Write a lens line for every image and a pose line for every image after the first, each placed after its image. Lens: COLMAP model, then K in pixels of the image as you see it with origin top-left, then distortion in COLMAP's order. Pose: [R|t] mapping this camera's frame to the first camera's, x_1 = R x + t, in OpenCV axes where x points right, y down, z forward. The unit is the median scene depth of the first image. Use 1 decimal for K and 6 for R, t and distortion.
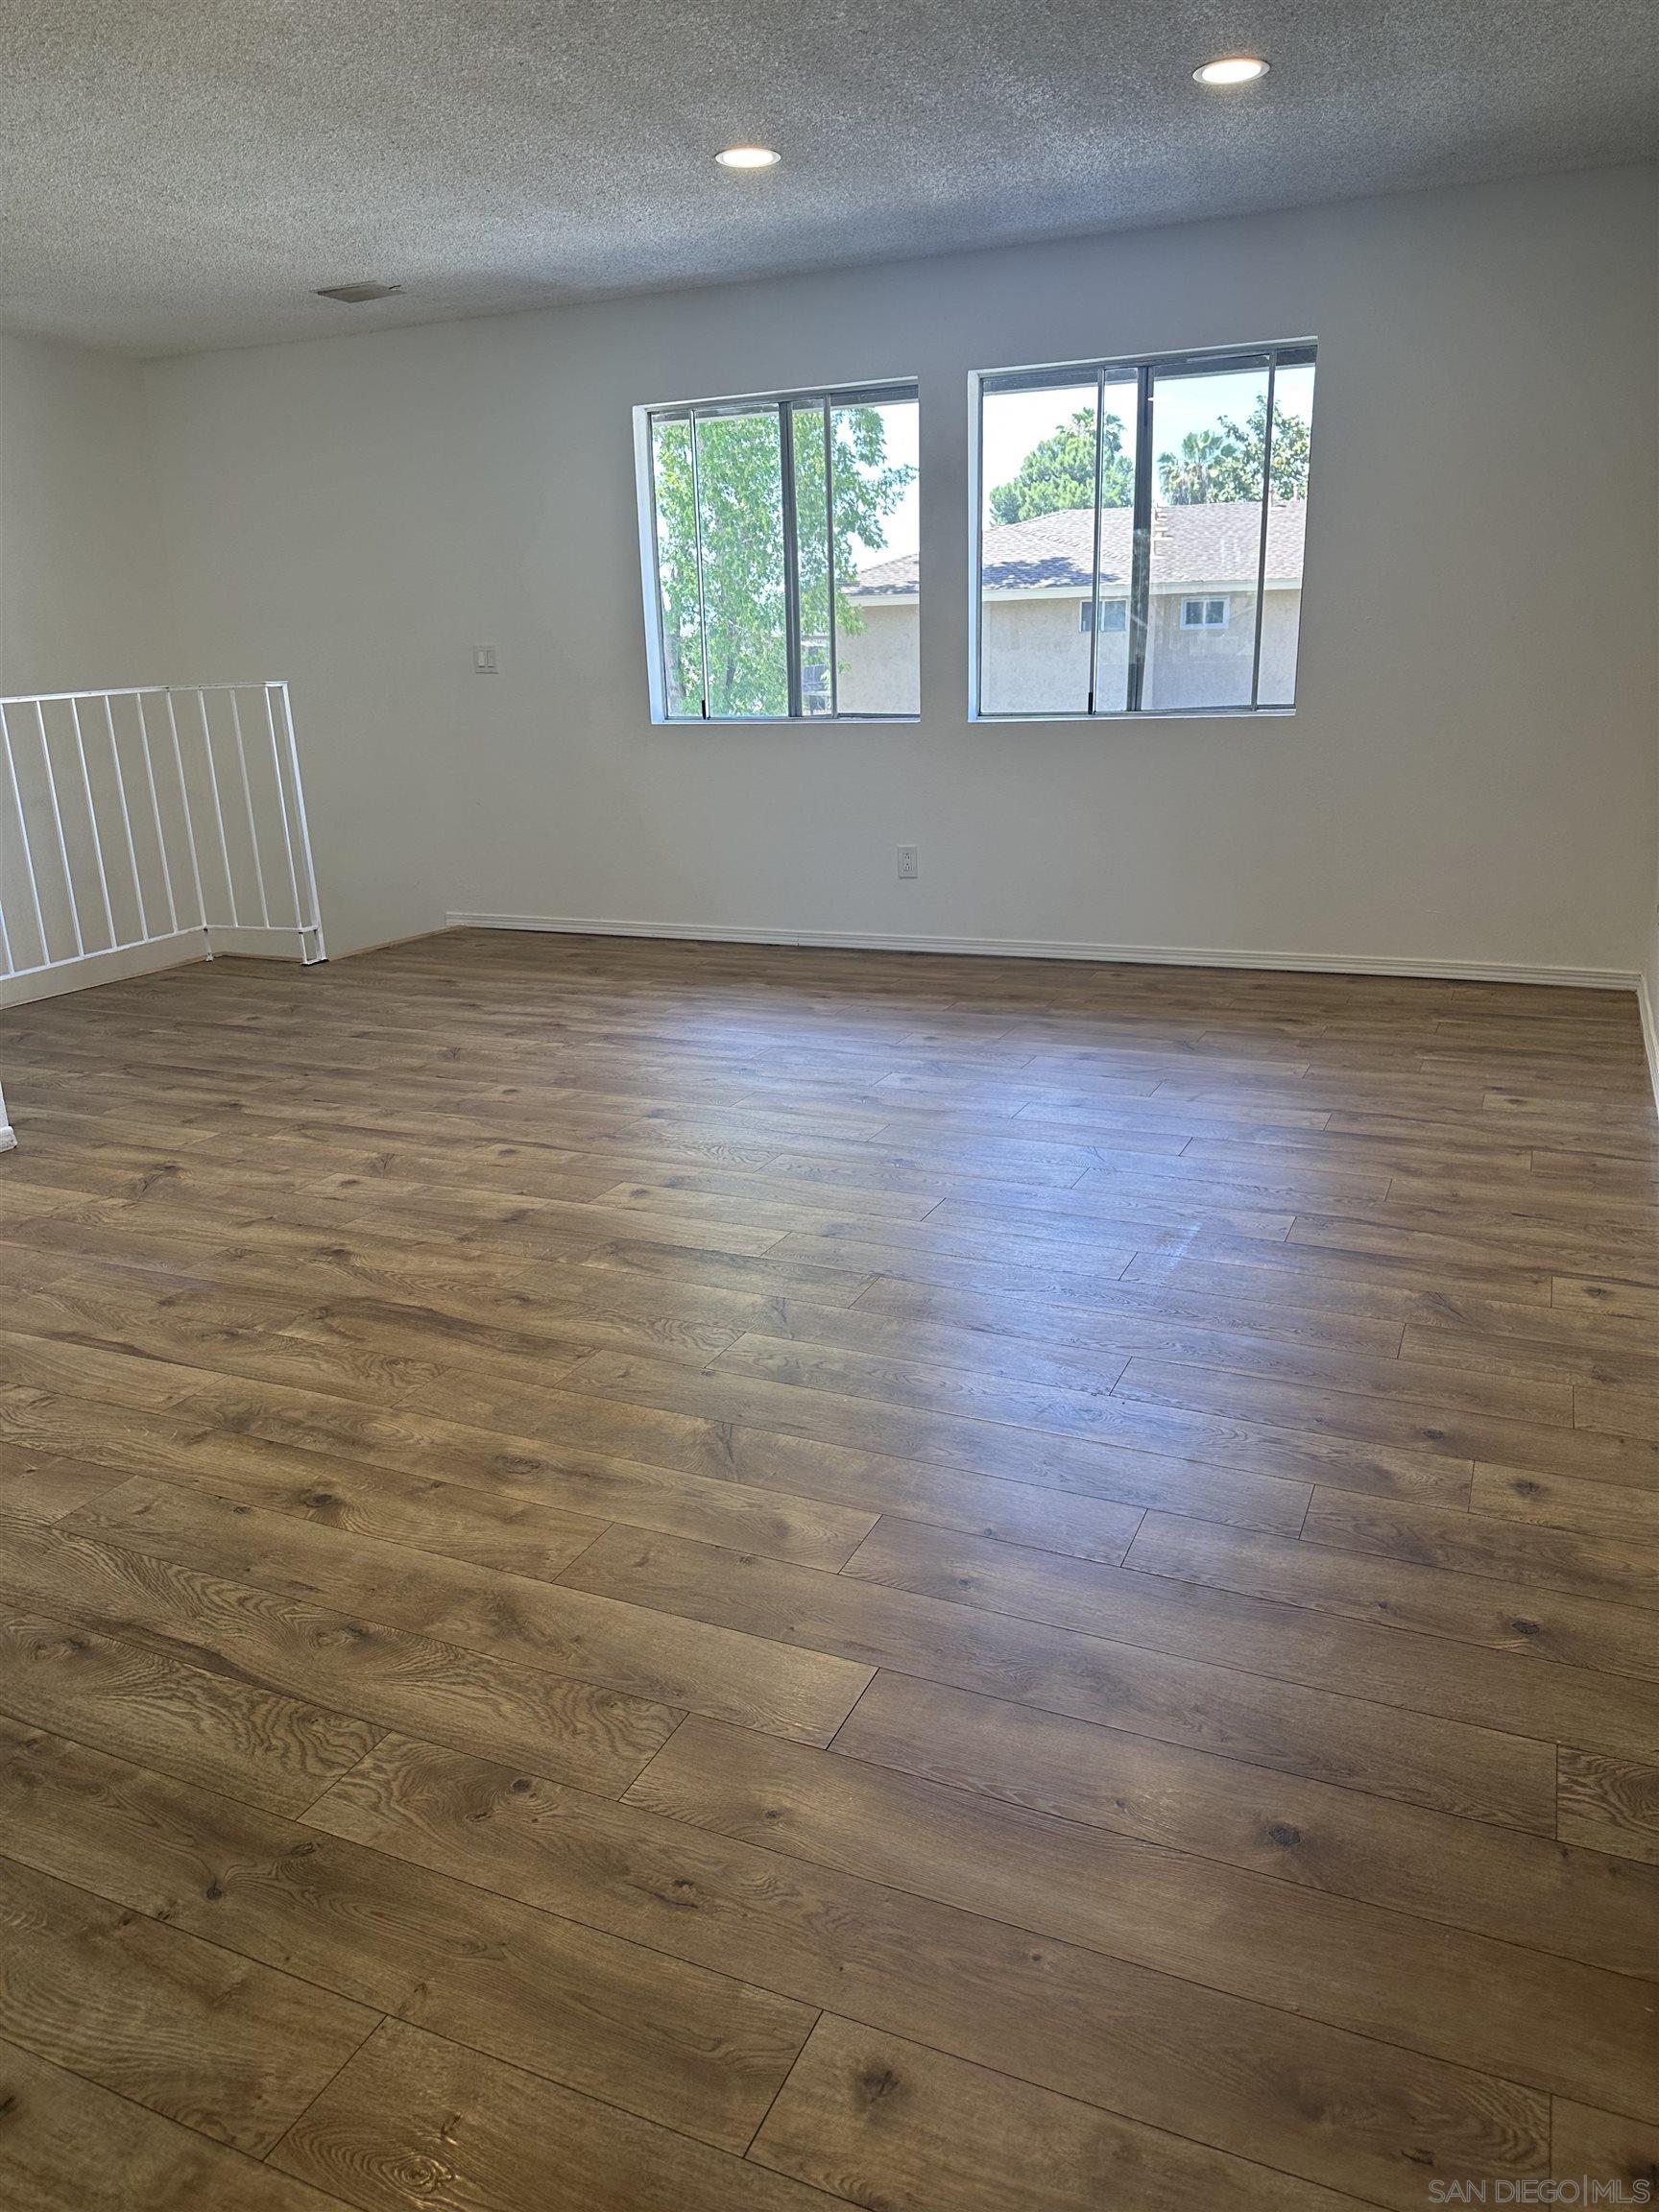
lens RADIAL K [[1571.1, 0, 829.1], [0, 1571.1, 1112.8], [0, 0, 1]] dist [0.054000, -0.073318]
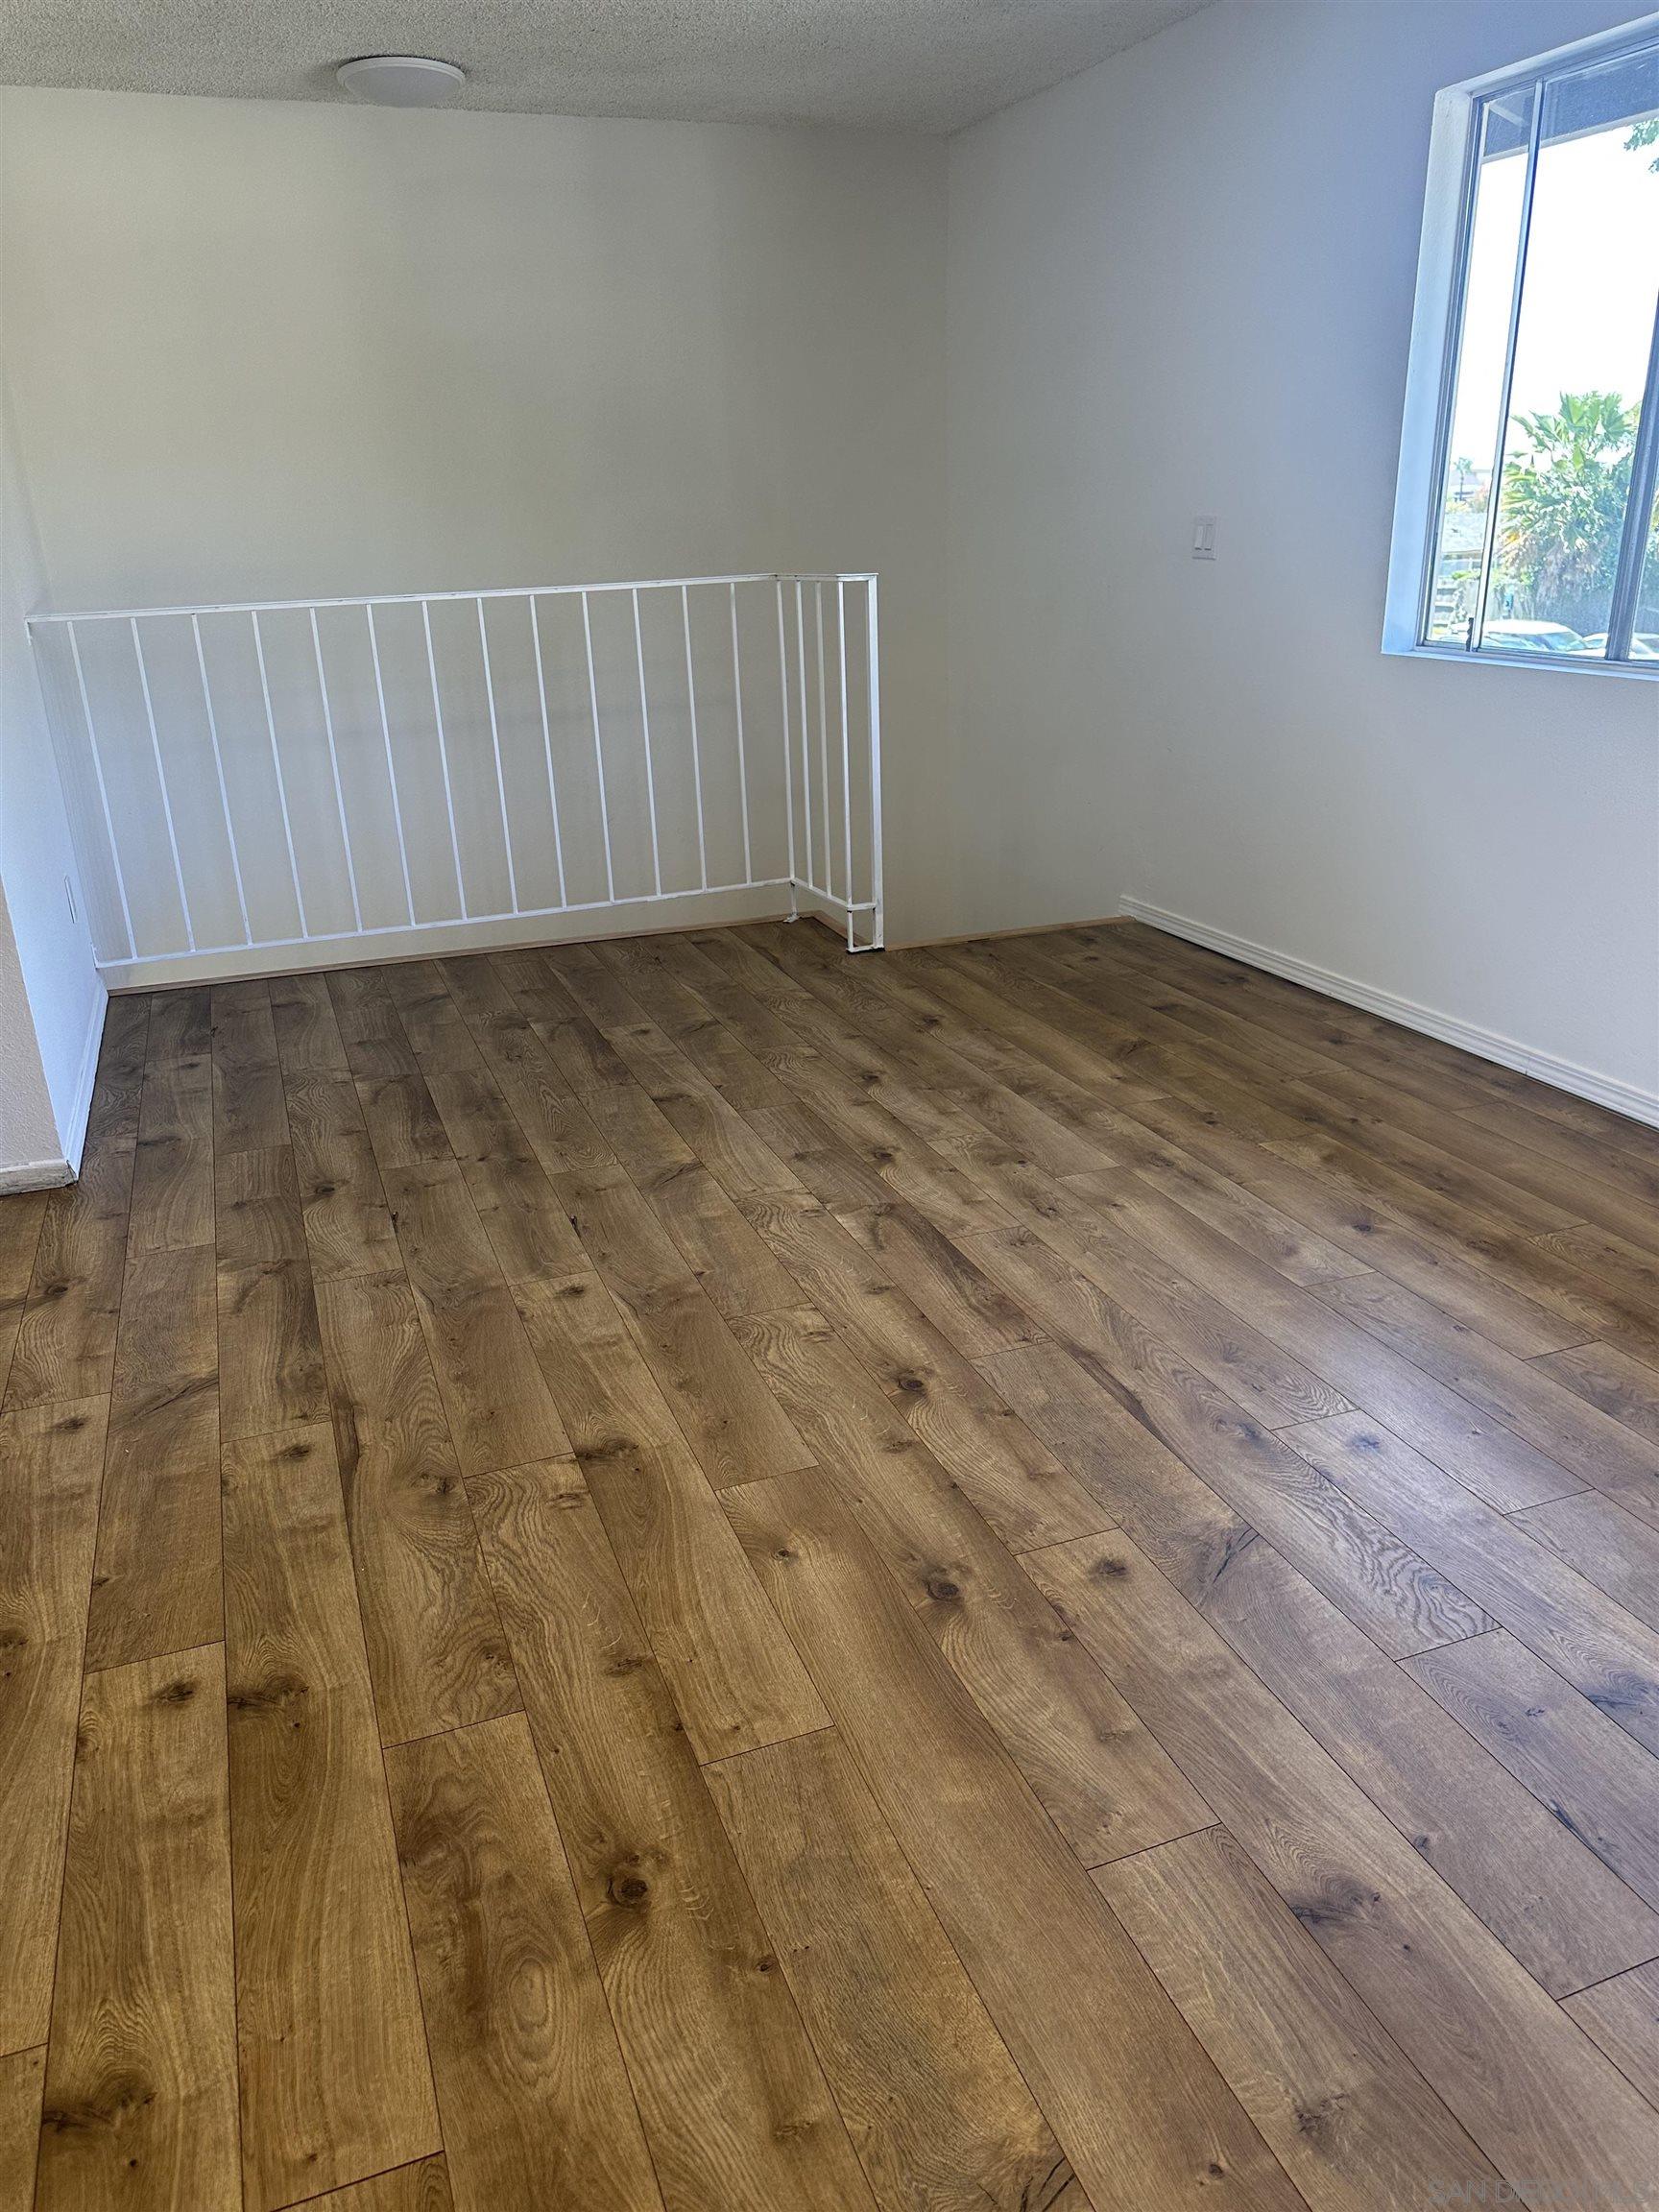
lens RADIAL K [[1571.1, 0, 775.5], [0, 1571.1, 1112.9], [0, 0, 1]] dist [0.054000, -0.073318]
pose [[0.706944, 0.249948, -0.661631, 0.238376], [-0.188849, 0.968217, 0.163987, -0.195297], [0.681591, 0.009019, 0.731678, 0.602812]]
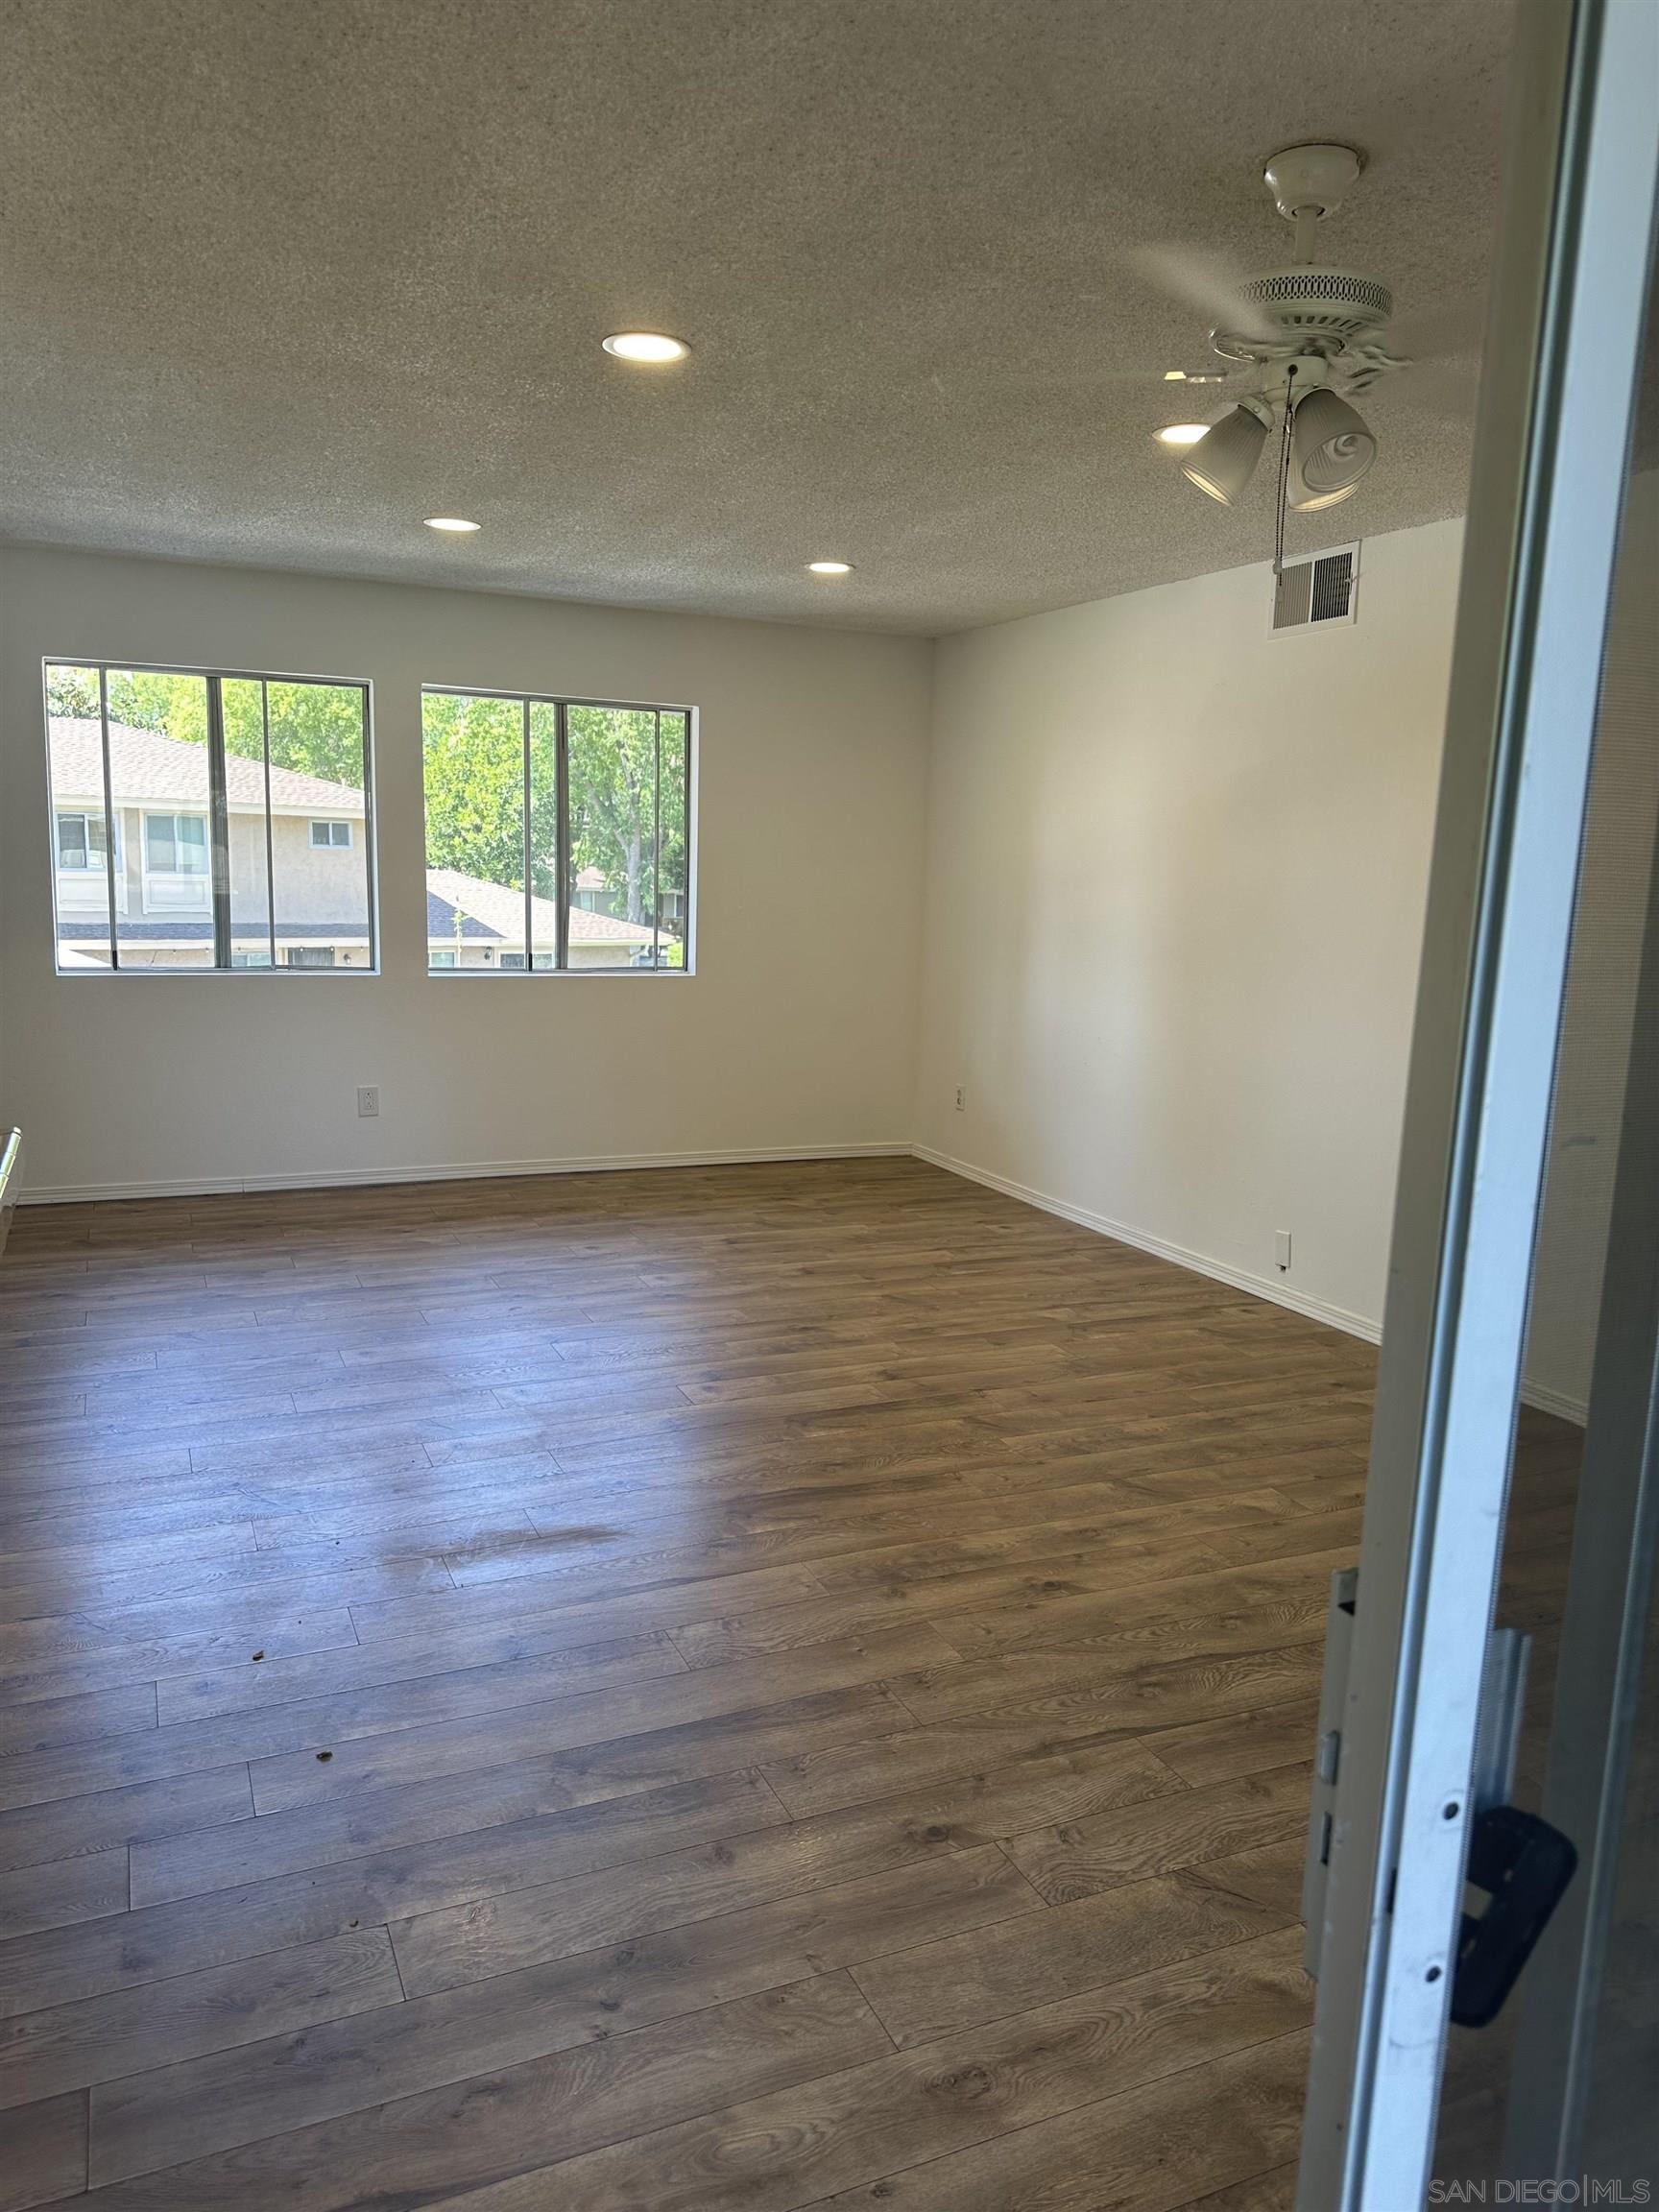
lens RADIAL K [[1564.1, 0, 762.4], [0, 1564.1, 1098.1], [0, 0, 1]] dist [0.015772, -0.007492]
pose [[0.682783, -0.071636, 0.727101, -0.760243], [0.166708, 0.984205, -0.059580, -0.072403], [-0.711348, 0.161894, 0.683940, 0.084141]]
